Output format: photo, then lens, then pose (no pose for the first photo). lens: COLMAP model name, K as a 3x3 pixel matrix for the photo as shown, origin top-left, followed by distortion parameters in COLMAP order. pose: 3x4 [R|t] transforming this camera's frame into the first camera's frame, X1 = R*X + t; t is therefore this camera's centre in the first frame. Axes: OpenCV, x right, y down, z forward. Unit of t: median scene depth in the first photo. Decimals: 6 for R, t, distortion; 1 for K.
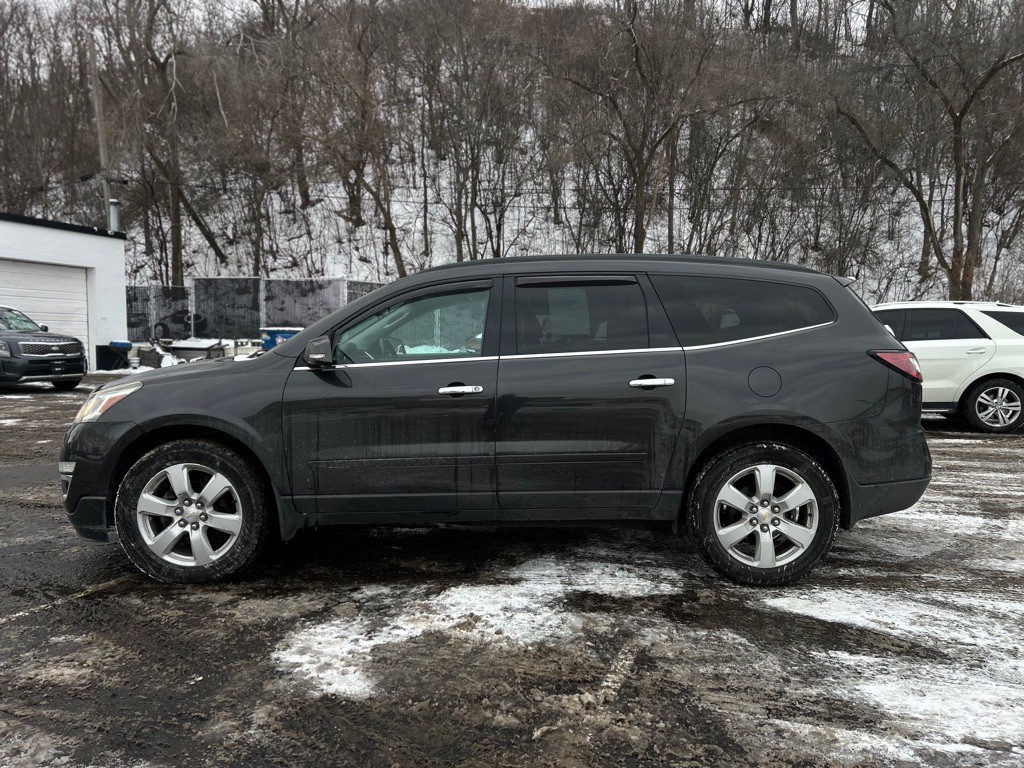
lens RADIAL K [[786.0, 0, 512.0], [0, 786.0, 384.0], [0, 0, 1]] dist [0.078716, -0.091699]
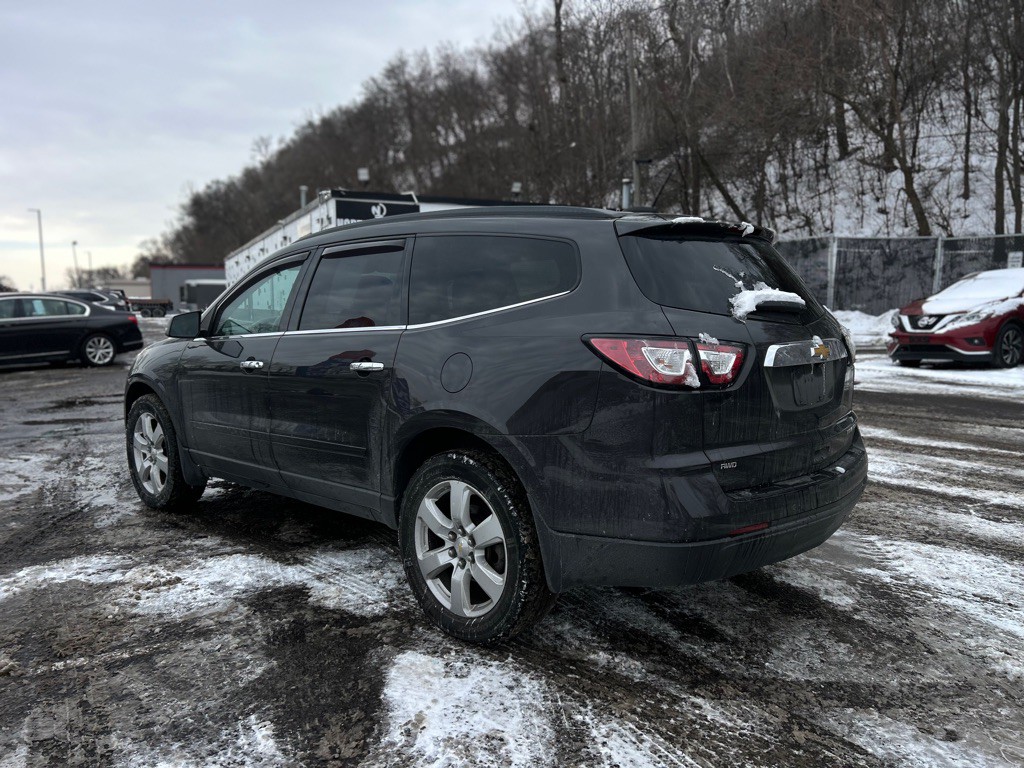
lens RADIAL K [[786.0, 0, 512.0], [0, 786.0, 384.0], [0, 0, 1]] dist [0.078716, -0.091699]
pose [[0.717657, 0.064256, -0.693426, 0.880704], [-0.031989, 0.997725, 0.059346, -0.038244], [0.695662, -0.020408, 0.718079, 0.497698]]
